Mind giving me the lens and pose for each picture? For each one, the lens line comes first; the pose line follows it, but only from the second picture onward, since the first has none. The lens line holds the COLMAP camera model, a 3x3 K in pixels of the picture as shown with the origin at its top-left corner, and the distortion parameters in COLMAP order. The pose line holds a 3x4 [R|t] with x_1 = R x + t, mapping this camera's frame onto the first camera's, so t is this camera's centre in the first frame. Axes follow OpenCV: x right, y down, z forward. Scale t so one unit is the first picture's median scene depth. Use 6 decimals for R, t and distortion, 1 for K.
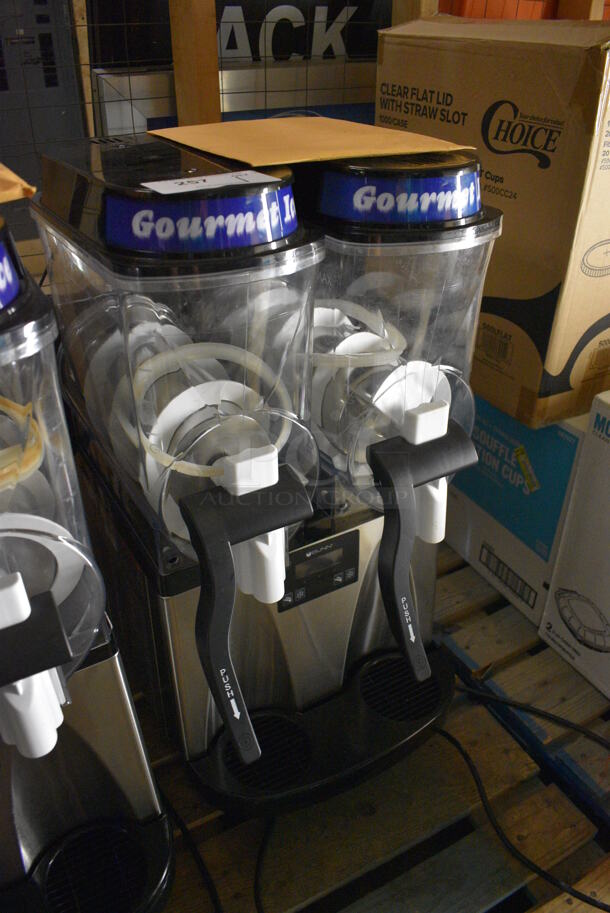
lens RADIAL K [[705.8, 0, 305.0], [0, 705.8, 456.5], [0, 0, 1]] dist [-0.100211, 0.013644]
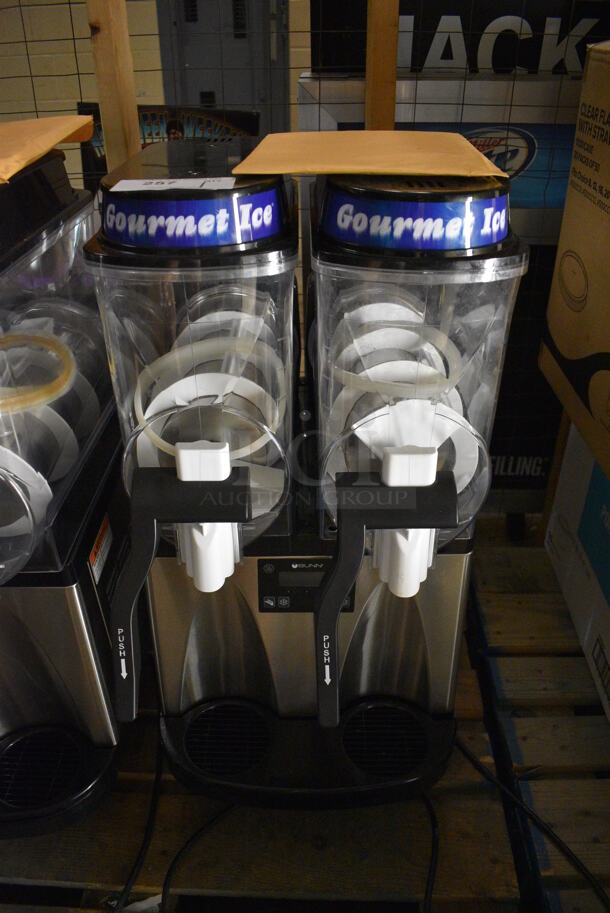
lens RADIAL K [[705.8, 0, 305.0], [0, 705.8, 456.5], [0, 0, 1]] dist [-0.100211, 0.013644]
pose [[0.863009, 0.260711, -0.432718, 0.395934], [-0.263559, 0.963096, 0.054621, -0.066245], [0.430989, 0.066908, 0.899873, 0.097633]]
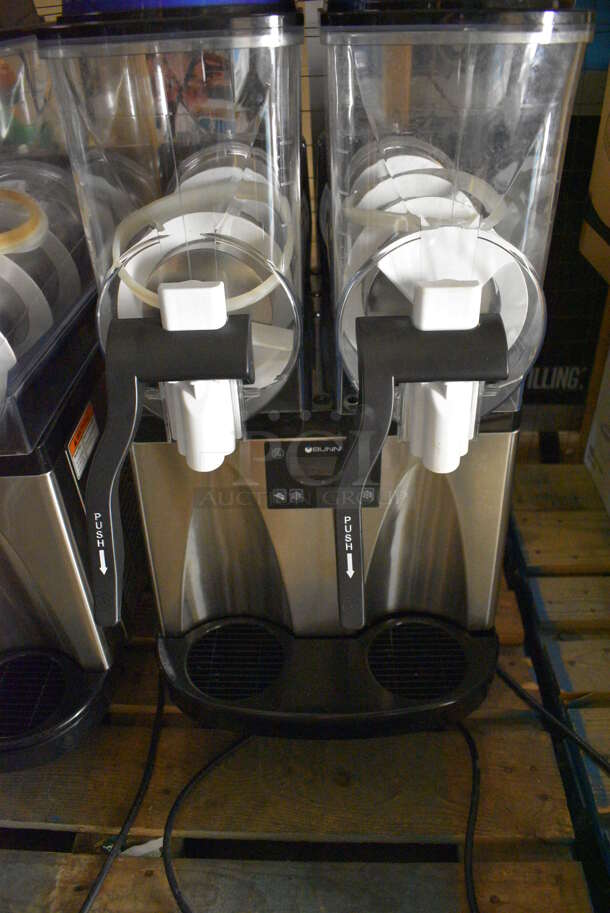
lens RADIAL K [[705.8, 0, 305.0], [0, 705.8, 456.5], [0, 0, 1]] dist [-0.100211, 0.013644]
pose [[0.858013, 0.266727, -0.438942, 0.362549], [-0.243745, 0.963680, 0.109132, 0.054196], [0.452108, 0.013354, 0.891863, 0.239748]]
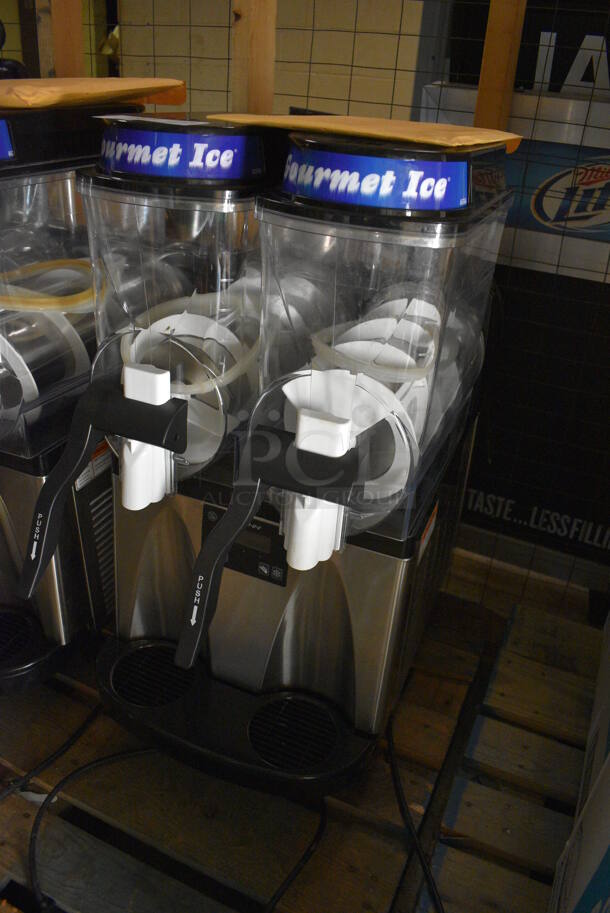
lens RADIAL K [[705.8, 0, 305.0], [0, 705.8, 456.5], [0, 0, 1]] dist [-0.100211, 0.013644]
pose [[0.600012, 0.424438, -0.678114, 0.688516], [-0.482492, 0.868125, 0.116447, -0.103253], [0.638112, 0.257315, 0.725673, 0.299407]]
